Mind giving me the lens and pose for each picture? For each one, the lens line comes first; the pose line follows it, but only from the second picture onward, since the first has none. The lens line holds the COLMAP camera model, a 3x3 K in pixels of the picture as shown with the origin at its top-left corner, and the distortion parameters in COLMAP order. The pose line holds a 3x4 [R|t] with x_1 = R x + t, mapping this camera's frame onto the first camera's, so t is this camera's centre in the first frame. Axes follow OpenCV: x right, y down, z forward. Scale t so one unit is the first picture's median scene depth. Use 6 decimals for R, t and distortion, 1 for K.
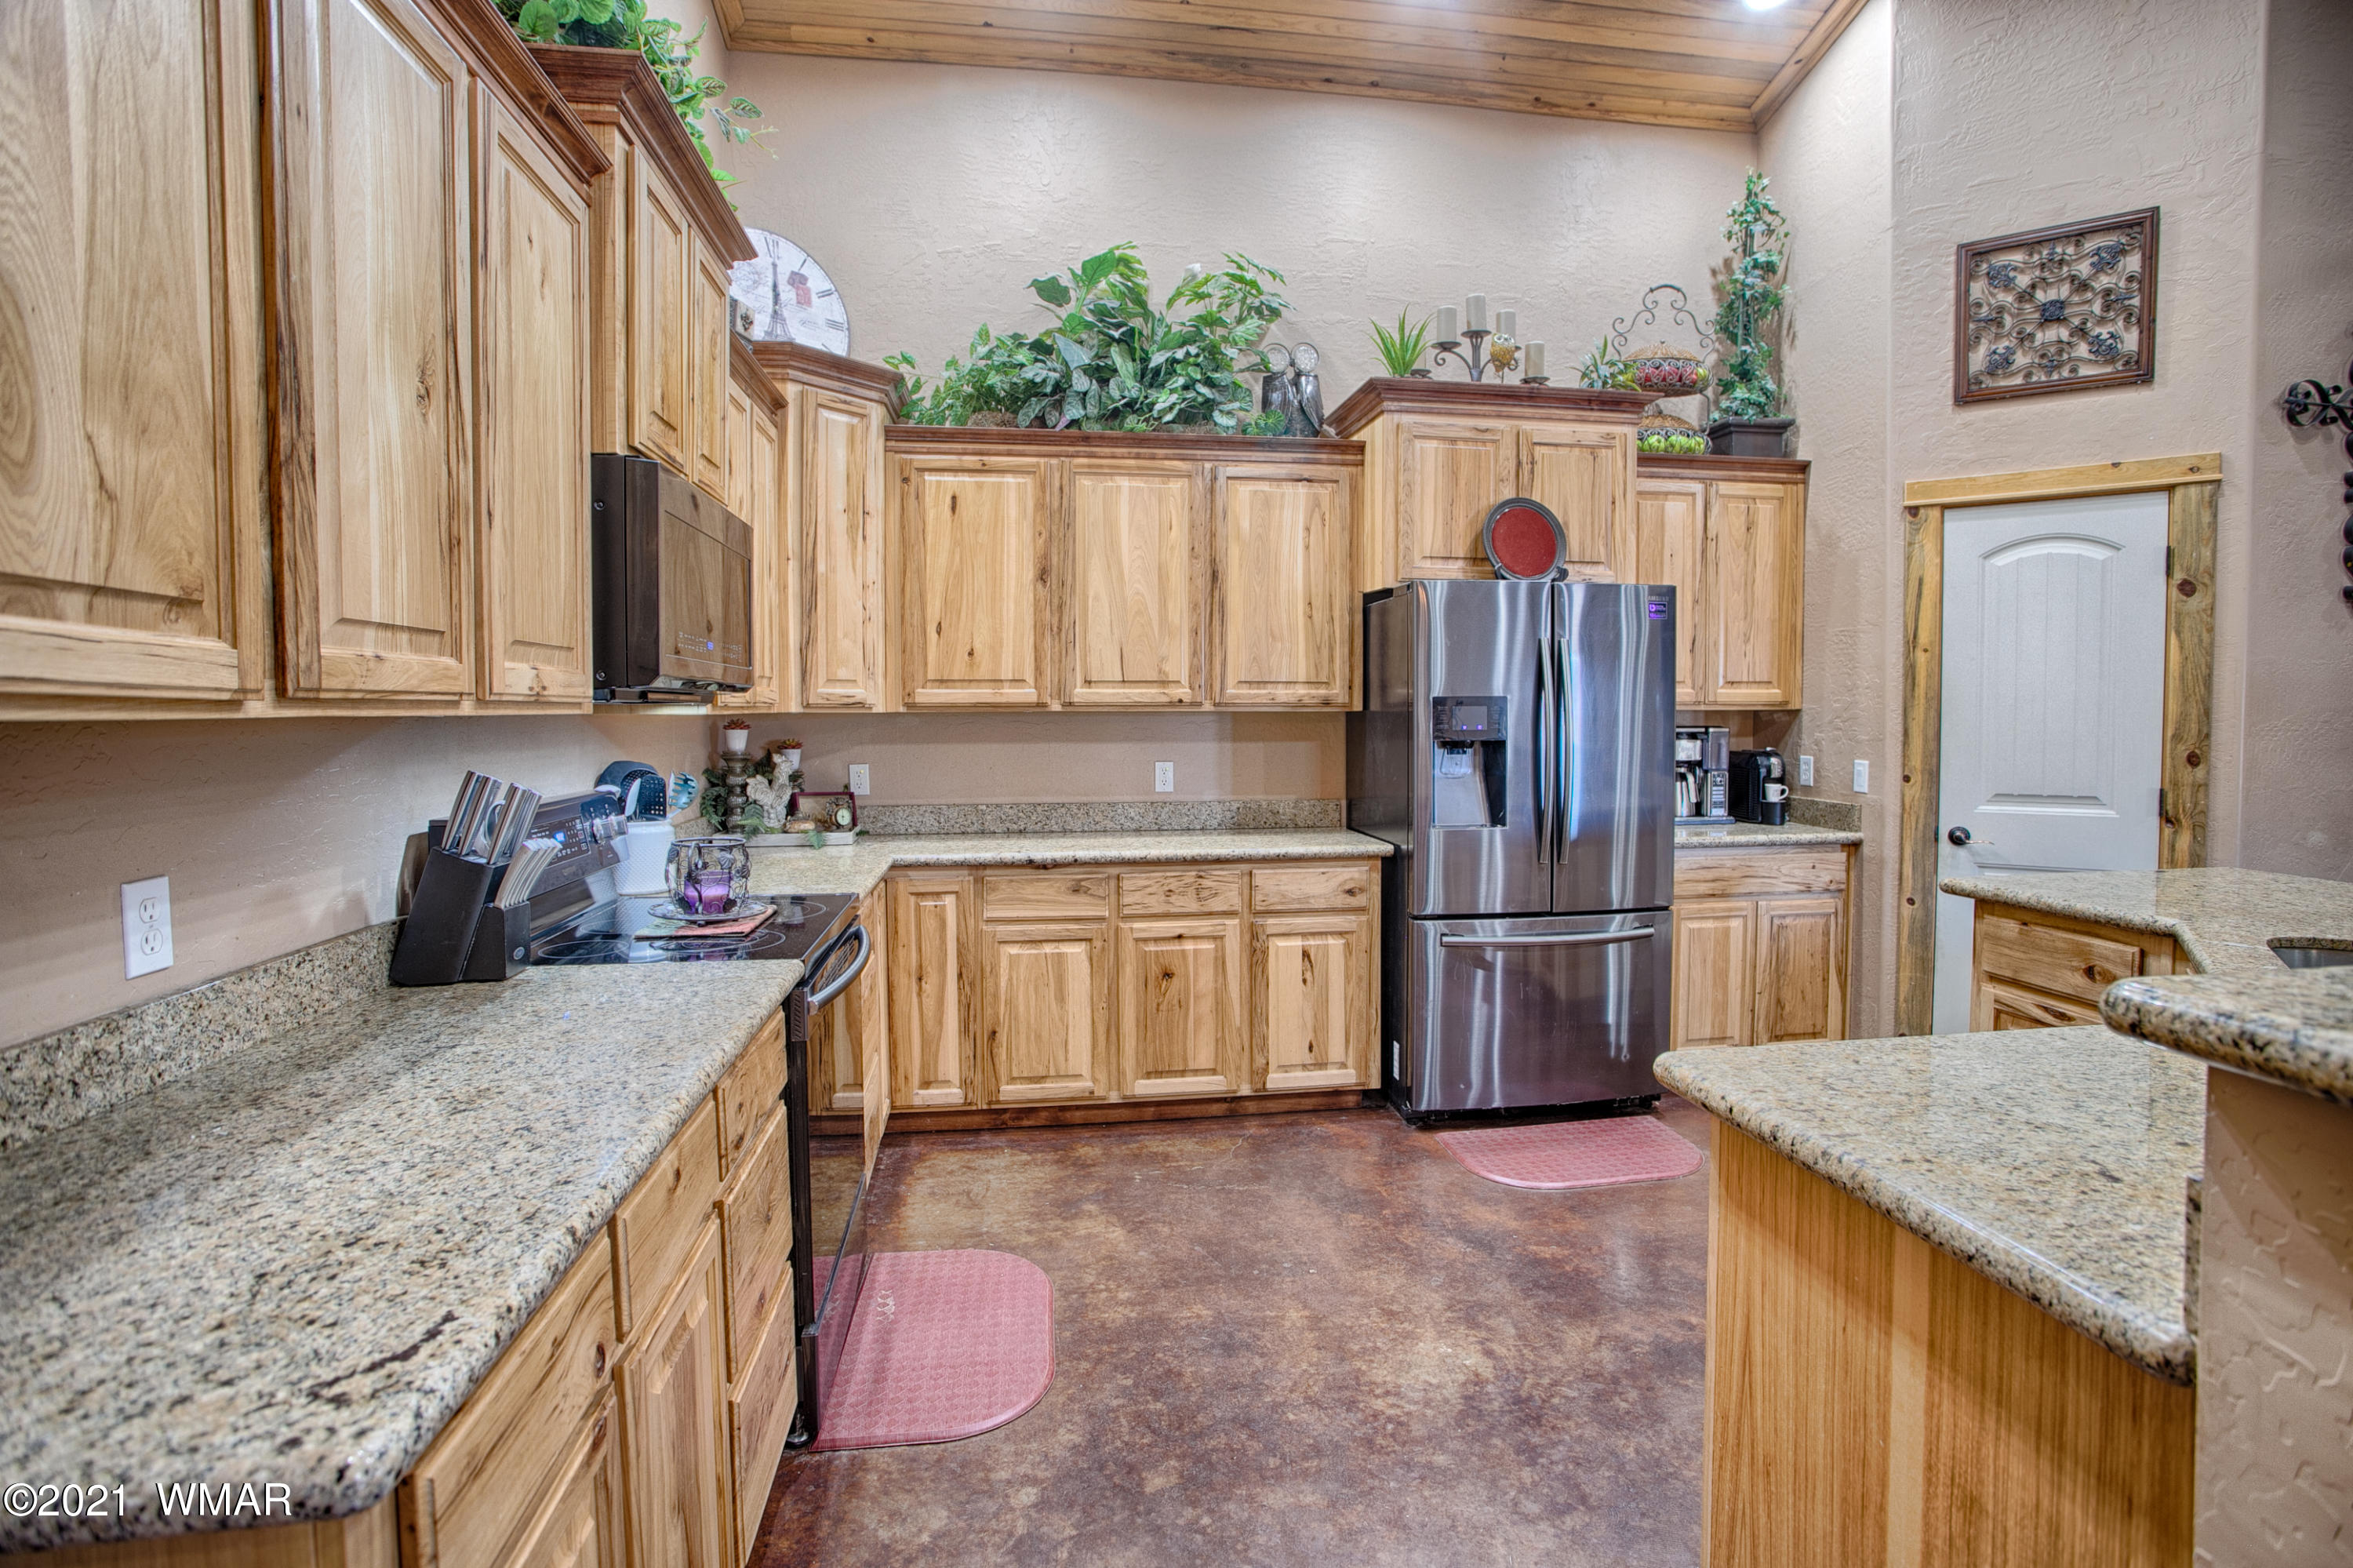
lens RADIAL K [[1145.4, 0, 1174.5], [0, 1145.4, 747.3], [0, 0, 1]] dist [-0.067509, 0.026720]
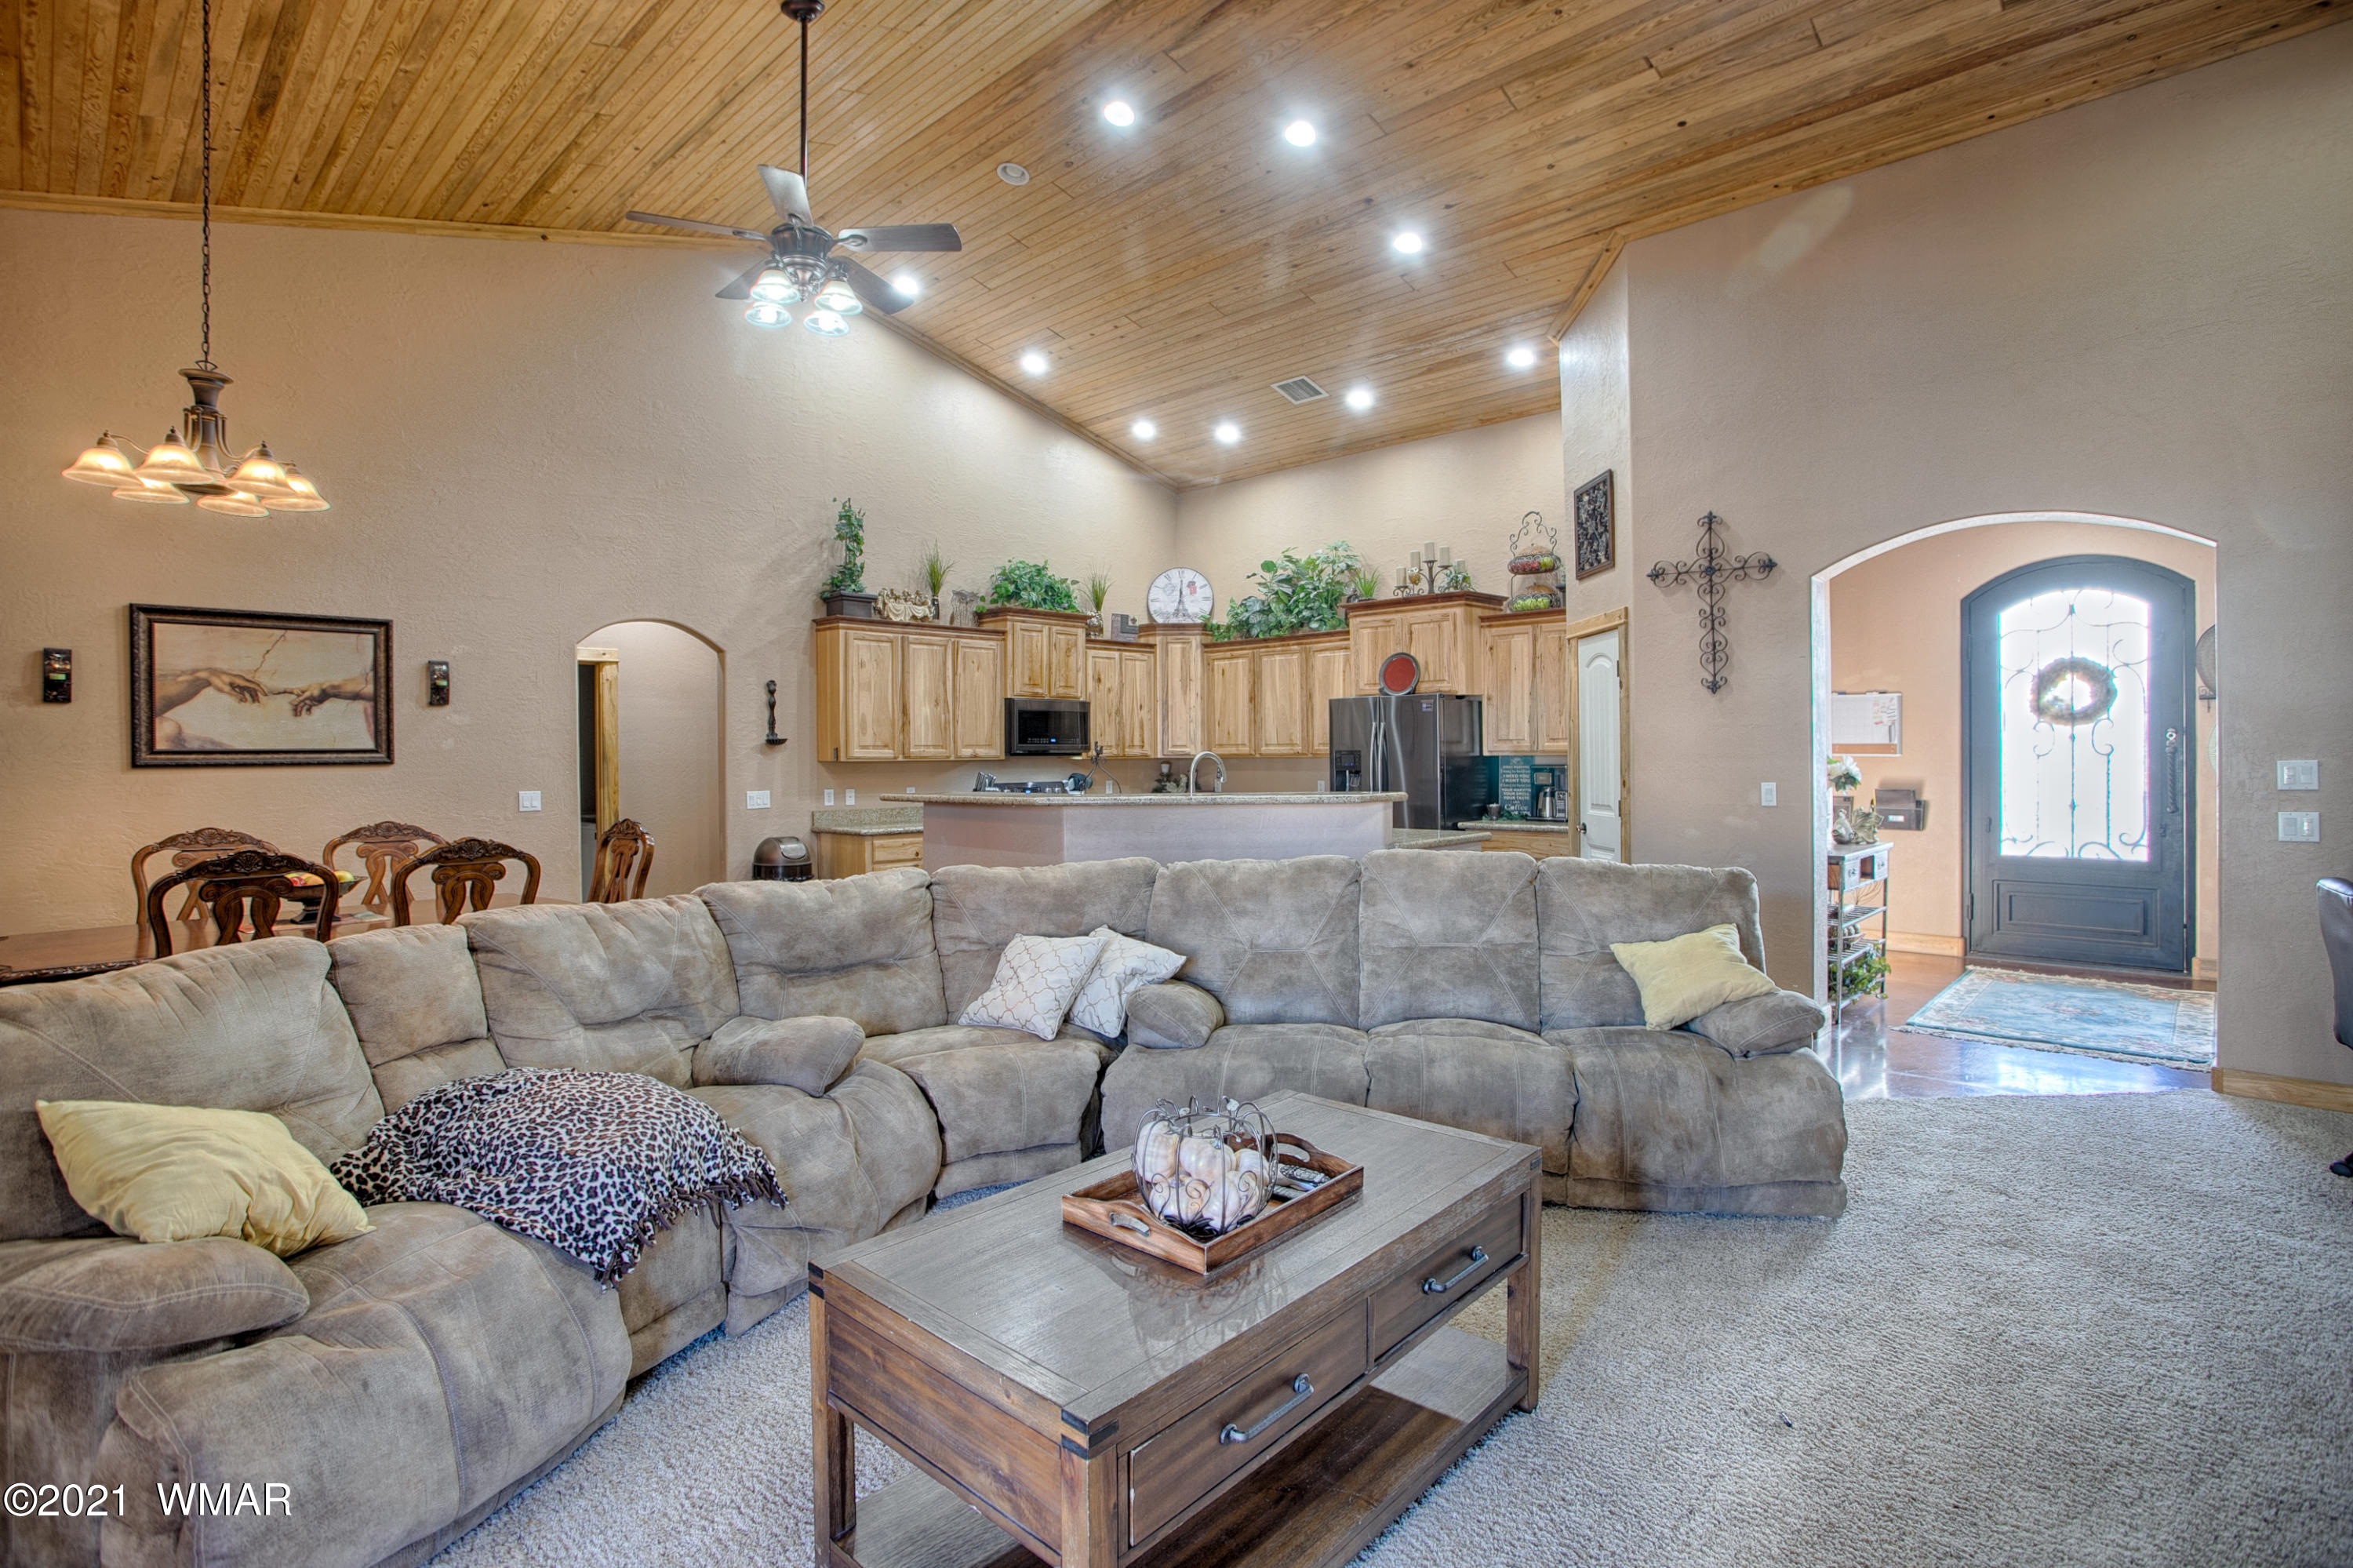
lens RADIAL K [[1145.4, 0, 1174.5], [0, 1145.4, 747.3], [0, 0, 1]] dist [-0.067509, 0.026720]
pose [[0.615231, -0.011522, -0.788263, 1.671480], [-0.018828, 0.999393, -0.029303, 0.020431], [0.788122, 0.032870, 0.614640, -0.584396]]
